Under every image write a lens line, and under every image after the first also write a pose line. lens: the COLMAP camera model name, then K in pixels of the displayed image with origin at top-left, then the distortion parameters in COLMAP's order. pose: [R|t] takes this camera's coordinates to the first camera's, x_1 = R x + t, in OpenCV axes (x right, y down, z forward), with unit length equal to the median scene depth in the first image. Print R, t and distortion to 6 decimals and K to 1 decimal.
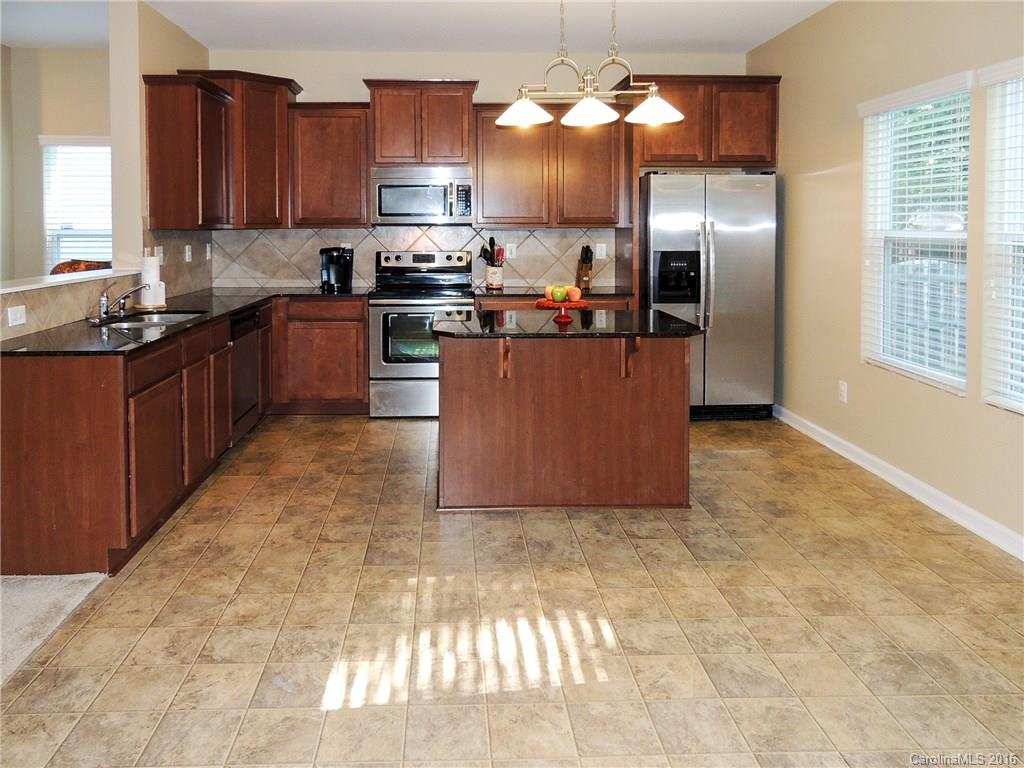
lens RADIAL K [[740.7, 0, 473.1], [0, 740.7, 370.0], [0, 0, 1]] dist [-0.007370, 0.000553]
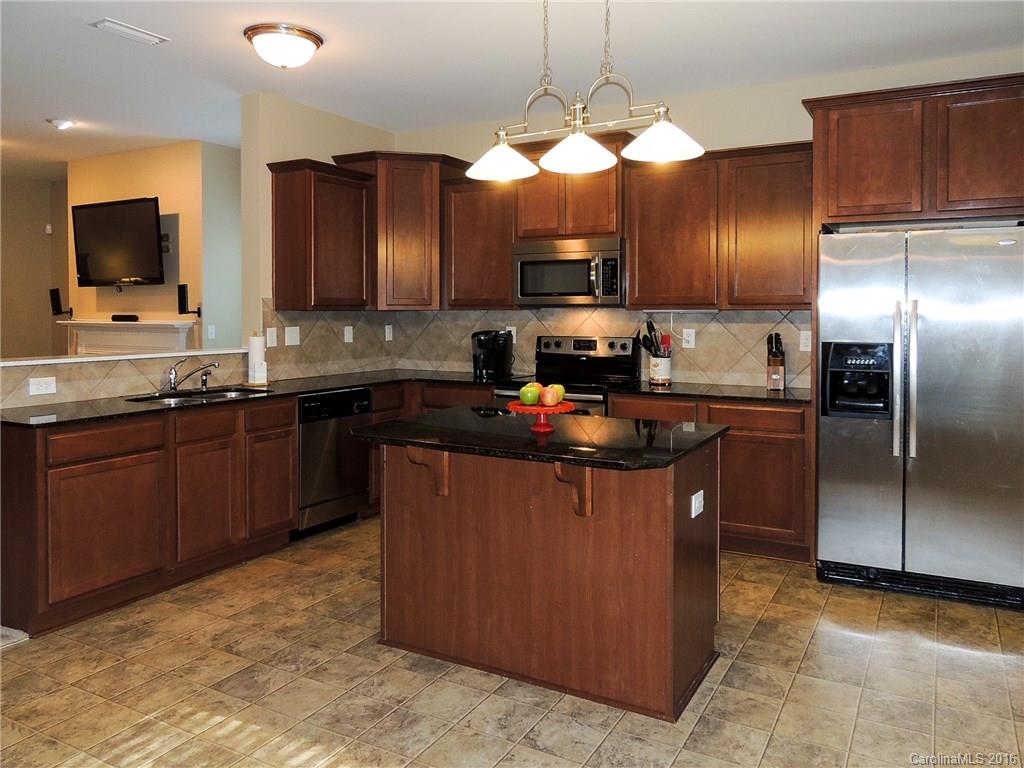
lens RADIAL K [[744.6, 0, 512.0], [0, 744.6, 384.0], [0, 0, 1]] dist [0.003548, 0.003457]
pose [[0.854994, 0.052455, -0.515978, 0.334536], [-0.104096, 0.991983, -0.071644, -0.036693], [0.508084, 0.114967, 0.853600, 0.234094]]
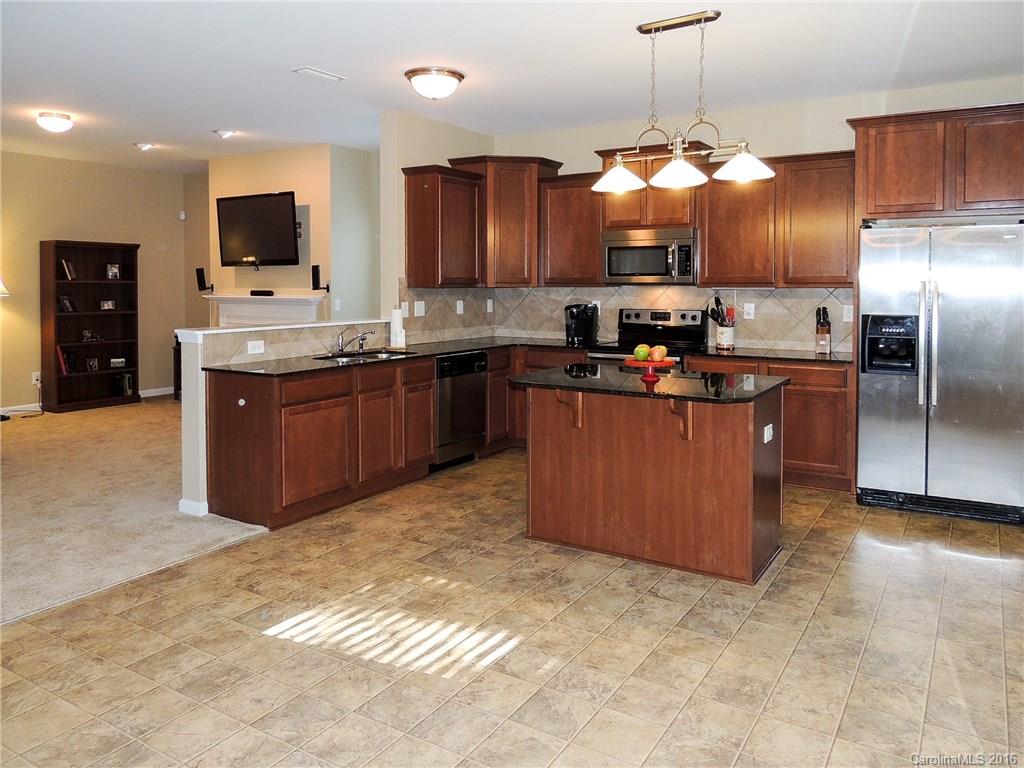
lens RADIAL K [[754.6, 0, 511.6], [0, 754.6, 357.9], [0, 0, 1]] dist [0.002814, 0.002695]
pose [[0.833729, 0.057350, -0.549188, 0.368505], [-0.110238, 0.991857, -0.063778, -0.002572], [0.541058, 0.113715, 0.833262, 0.011779]]
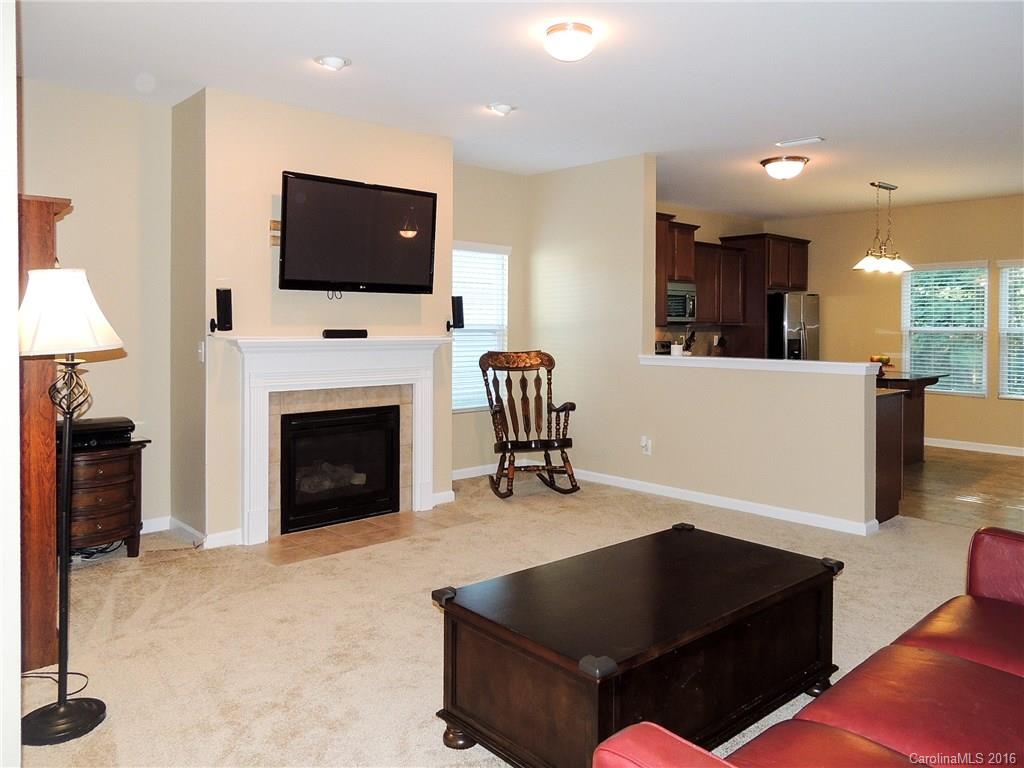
lens RADIAL K [[744.6, 0, 512.0], [0, 744.6, 384.0], [0, 0, 1]] dist [0.003548, 0.003457]
pose [[0.764005, -0.041140, 0.643897, -1.218531], [0.107506, 0.992131, -0.064170, -0.023007], [-0.636191, 0.118249, 0.762416, 0.119081]]
